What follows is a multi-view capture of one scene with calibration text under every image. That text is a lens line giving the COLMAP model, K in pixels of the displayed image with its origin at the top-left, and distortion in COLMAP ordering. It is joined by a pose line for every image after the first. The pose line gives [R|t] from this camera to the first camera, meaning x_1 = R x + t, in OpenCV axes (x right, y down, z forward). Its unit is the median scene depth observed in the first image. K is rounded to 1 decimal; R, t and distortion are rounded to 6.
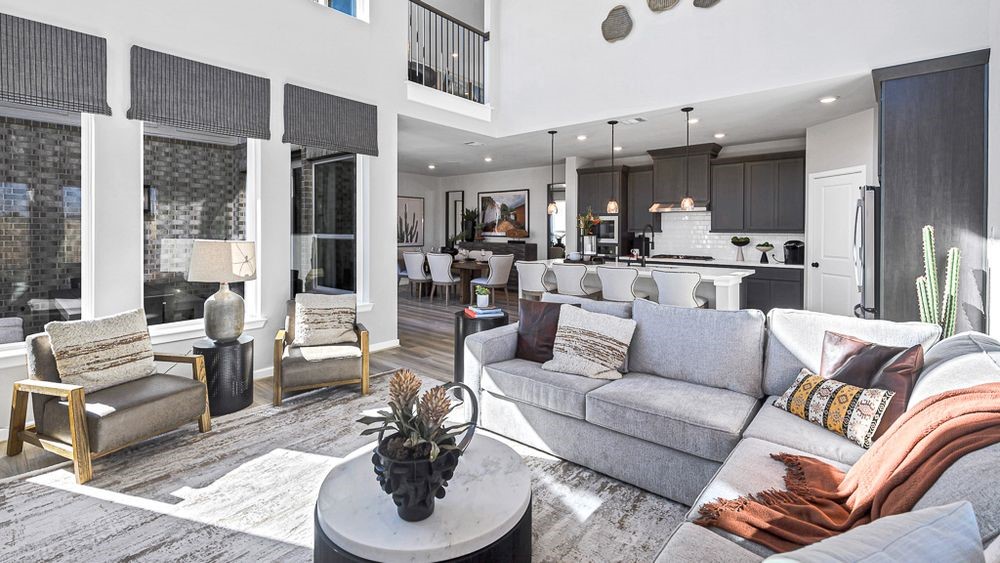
lens RADIAL K [[444.1, 0, 498.2], [0, 444.1, 227.9], [0, 0, 1]] dist [0.002289, -0.000053]
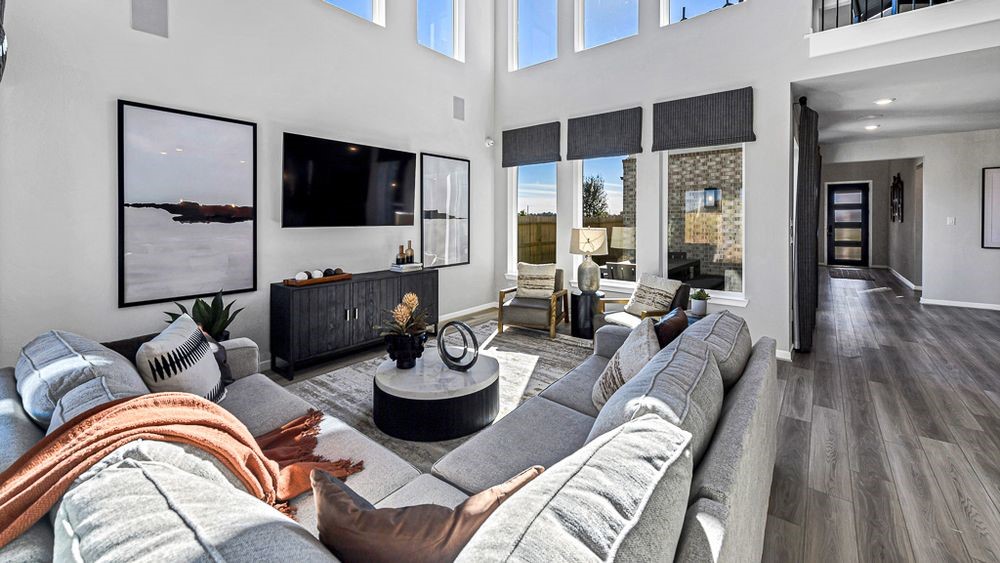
lens RADIAL K [[394.3, 0, 505.2], [0, 394.3, 220.3], [0, 0, 1]] dist [-0.000158, -0.000266]
pose [[0.033204, -0.002289, -0.999446, 0.329214], [0.004249, 0.999989, -0.002149, 0.001392], [0.999440, -0.004175, 0.033213, 0.292639]]
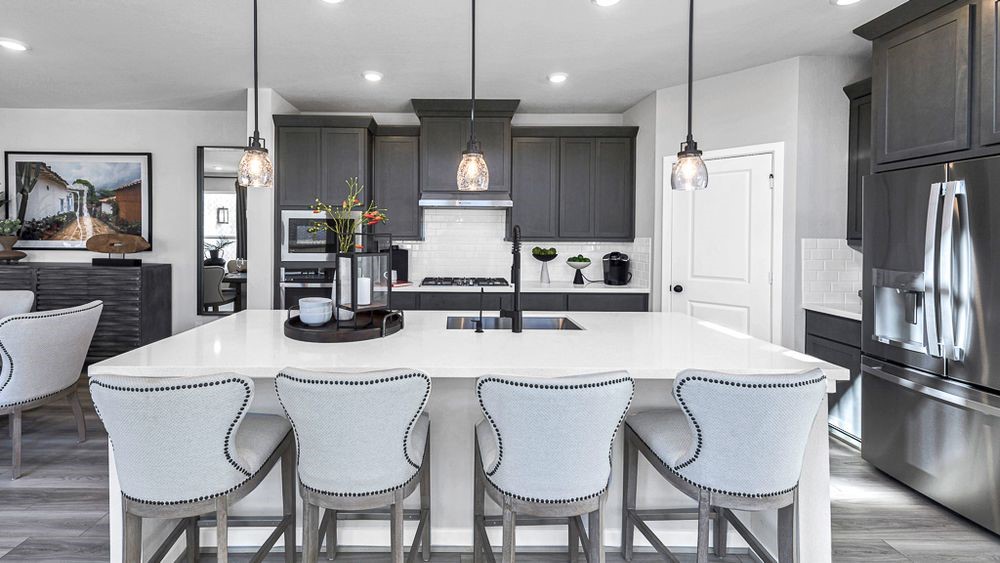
lens RADIAL K [[401.8, 0, 461.4], [0, 401.8, 236.2], [0, 0, 1]] dist [0.001893, -0.000008]
pose [[0.746116, 0.001155, 0.665815, 0.036752], [-0.006127, 0.999968, 0.005132, 0.000568], [-0.665788, -0.007908, 0.746099, 0.554179]]
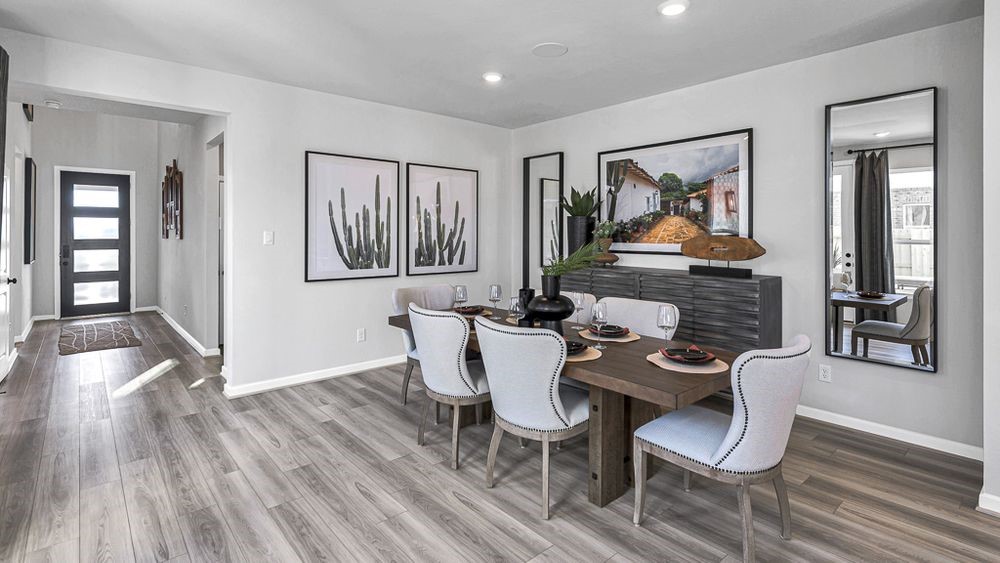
lens RADIAL K [[487.6, 0, 499.0], [0, 487.6, 237.2], [0, 0, 1]] dist [0.006676, -0.000049]
pose [[0.989572, -0.001306, -0.144034, -0.102470], [0.002343, 0.999973, 0.007036, 0.000529], [0.144021, -0.007300, 0.989548, 0.713231]]
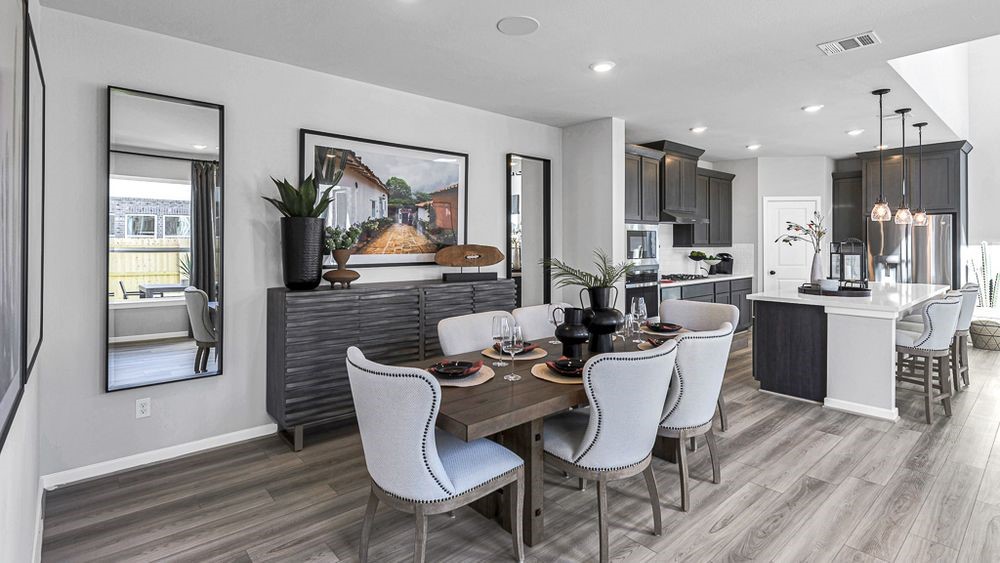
lens RADIAL K [[487.6, 0, 499.0], [0, 487.6, 237.2], [0, 0, 1]] dist [0.006676, -0.000049]
pose [[0.126774, 0.009167, 0.991889, -0.512027], [-0.000181, 0.999957, -0.009218, -0.000756], [-0.991932, 0.000989, 0.126771, 1.144776]]
